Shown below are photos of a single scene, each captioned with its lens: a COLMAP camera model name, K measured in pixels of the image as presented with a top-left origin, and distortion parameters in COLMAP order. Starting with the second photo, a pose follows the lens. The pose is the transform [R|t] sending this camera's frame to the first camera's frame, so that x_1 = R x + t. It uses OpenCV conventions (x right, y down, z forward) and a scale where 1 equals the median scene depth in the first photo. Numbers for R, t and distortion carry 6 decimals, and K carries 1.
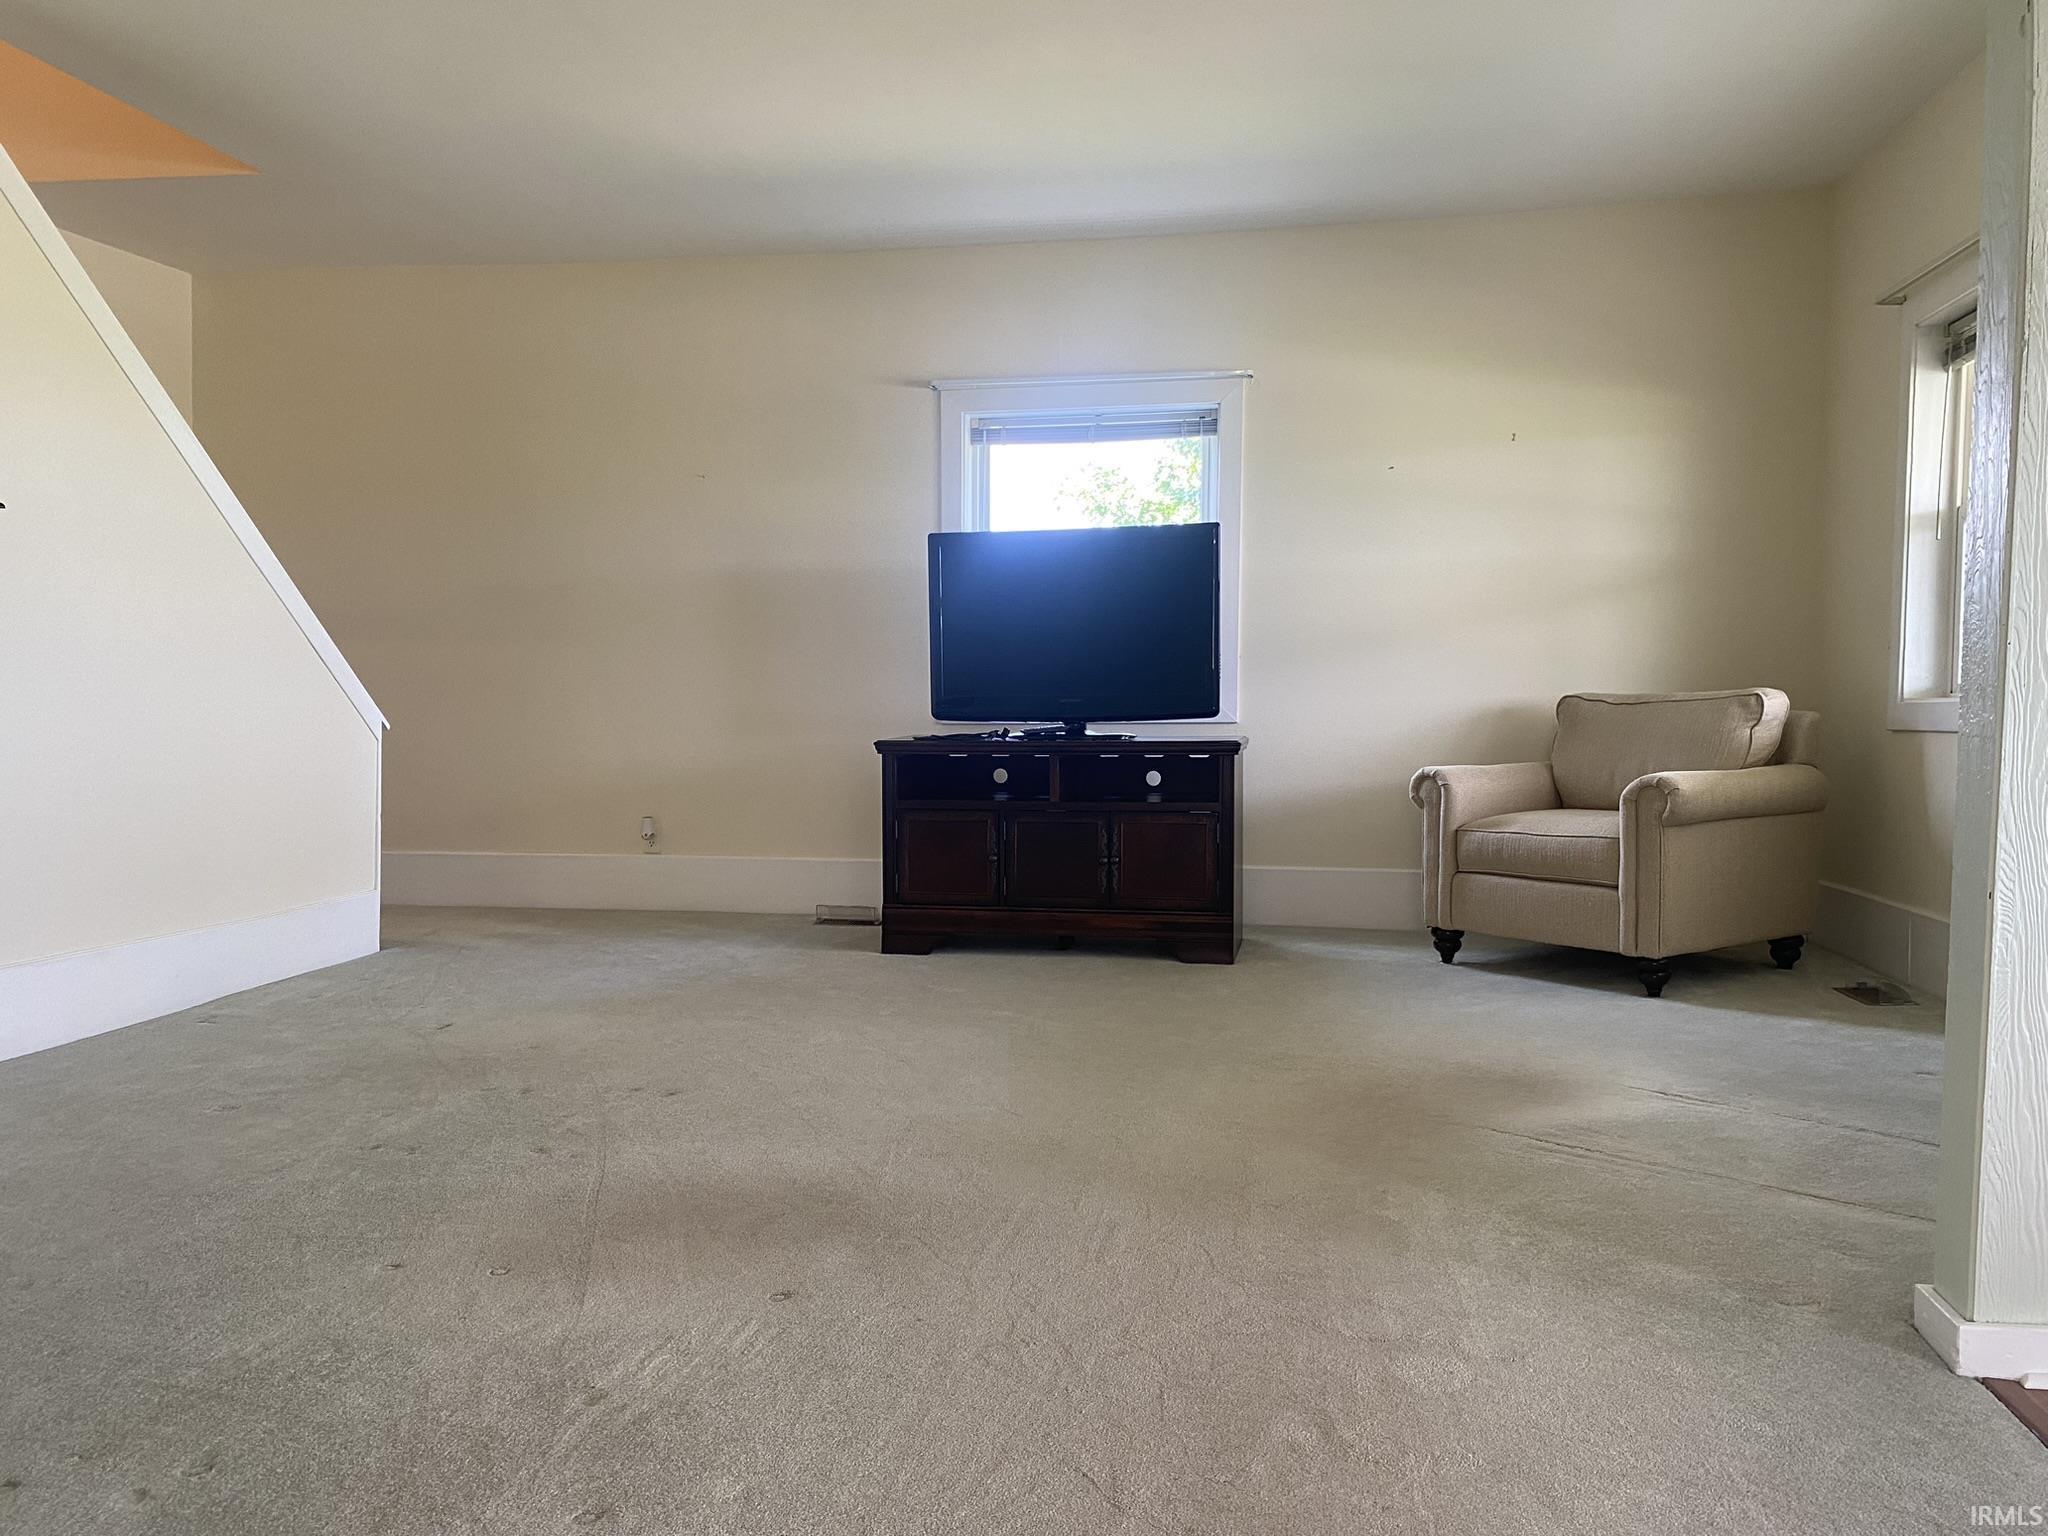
lens RADIAL K [[1545.9, 0, 1024.0], [0, 1545.9, 768.0], [0, 0, 1]] dist [0.256888, -0.186975]
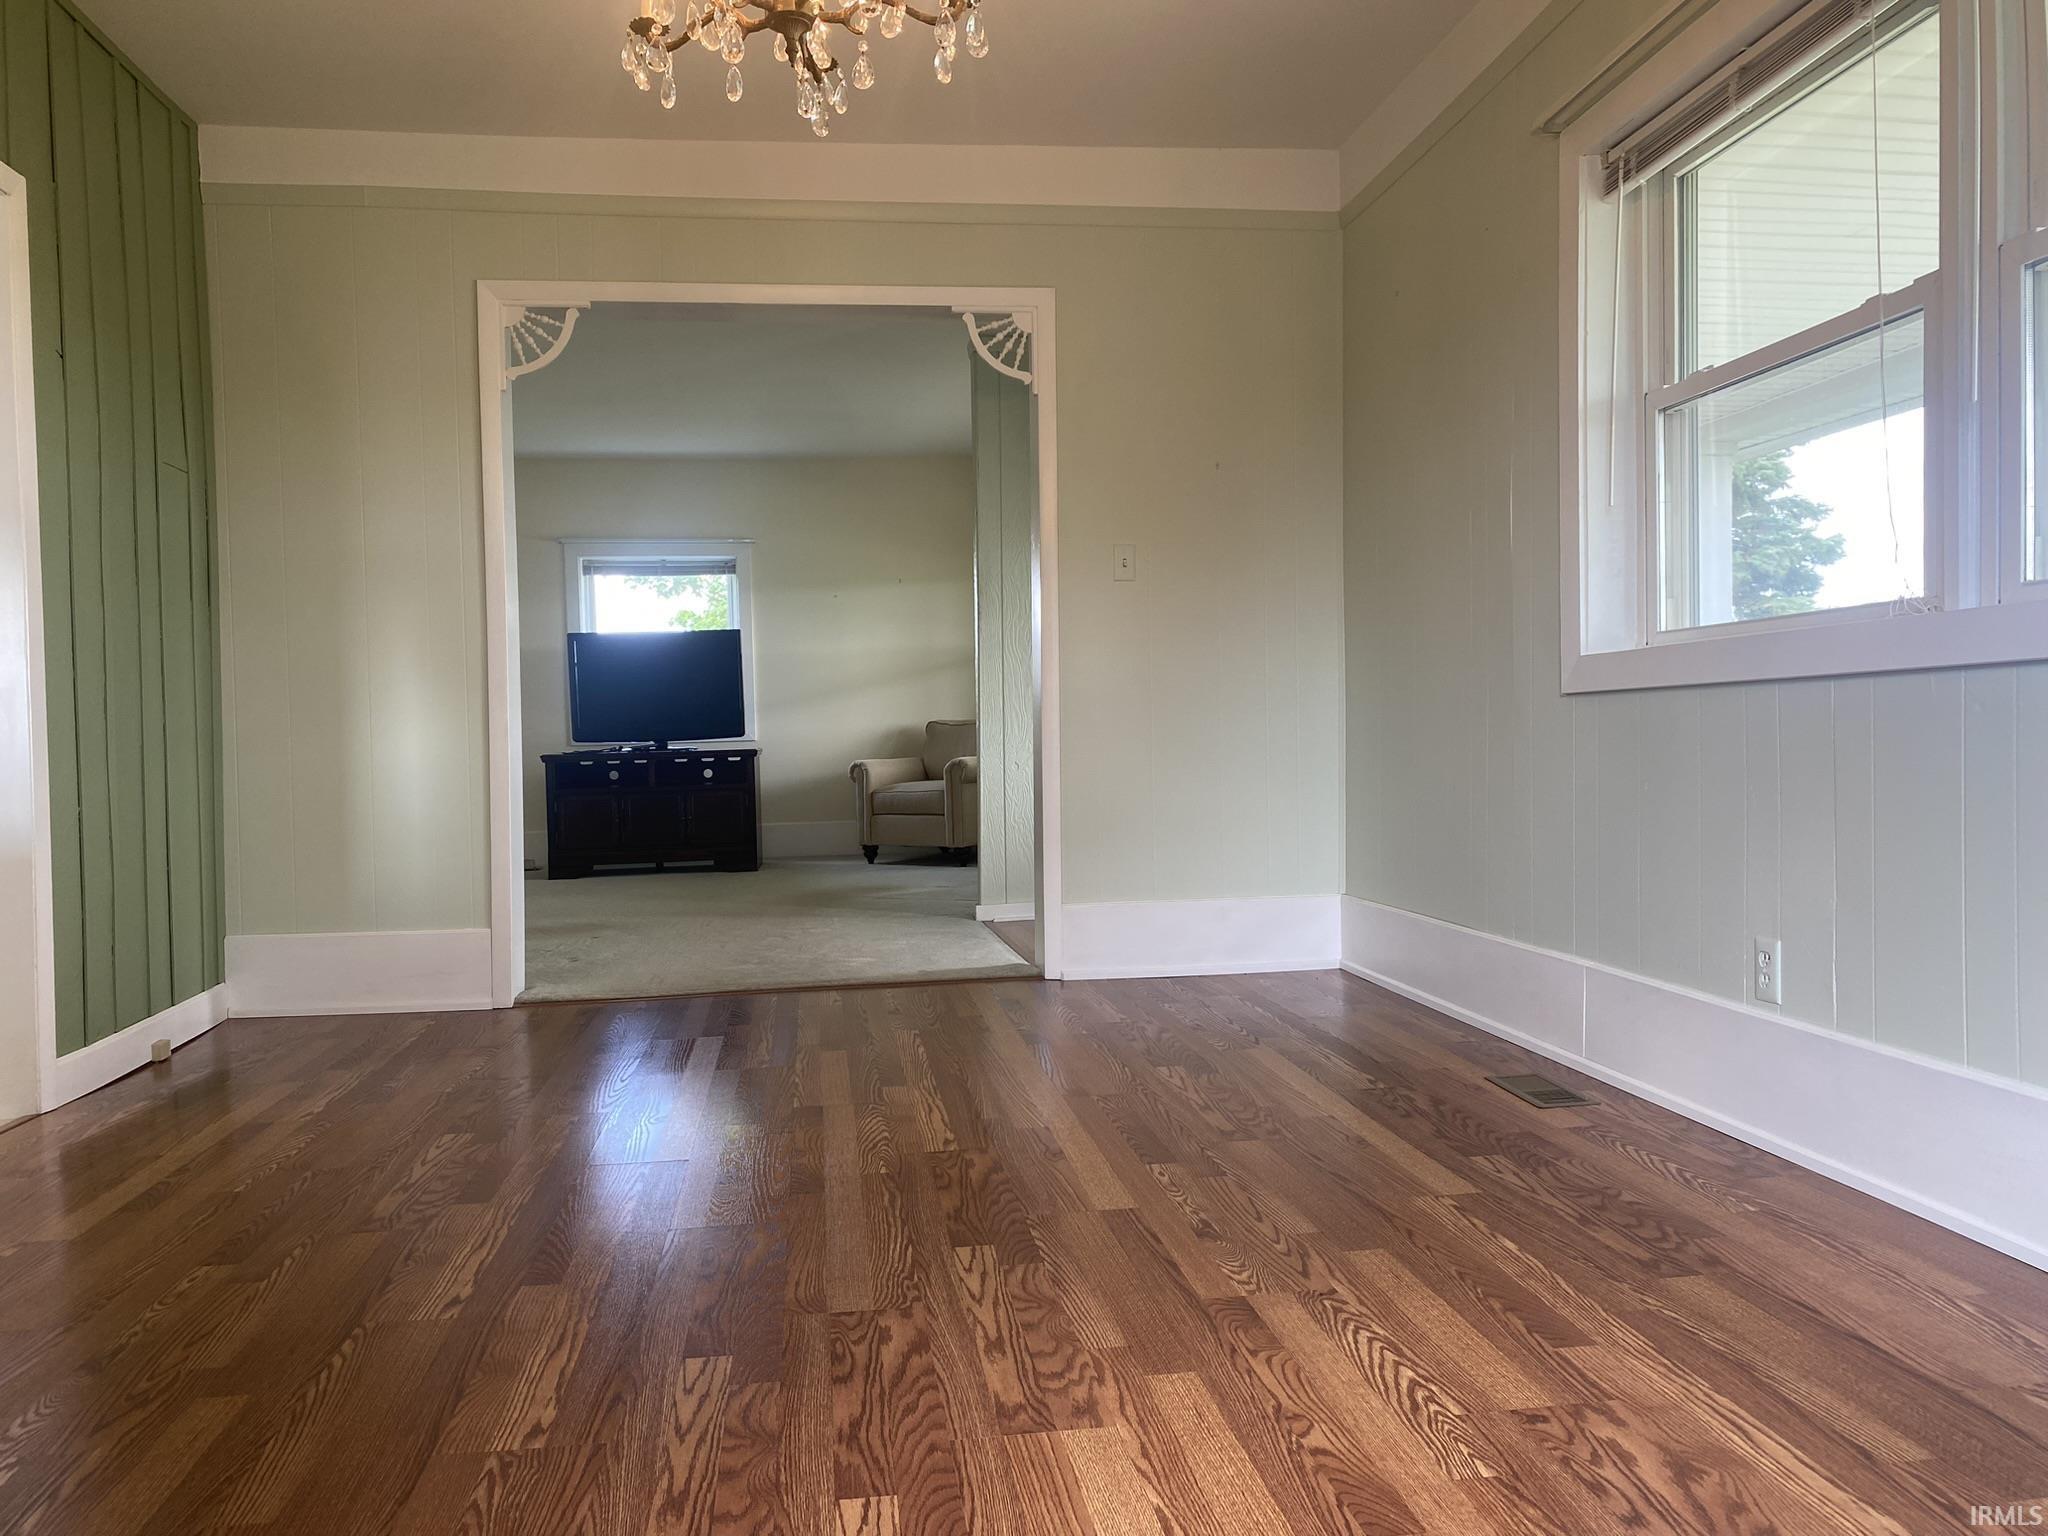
lens RADIAL K [[1548.6, 0, 1024.0], [0, 1548.6, 768.0], [0, 0, 1]] dist [0.073343, -0.191614]
pose [[0.951478, -0.032574, 0.305987, -0.113901], [0.038834, 0.999142, -0.014392, 0.040803], [-0.305256, 0.025576, 0.951927, -0.778686]]
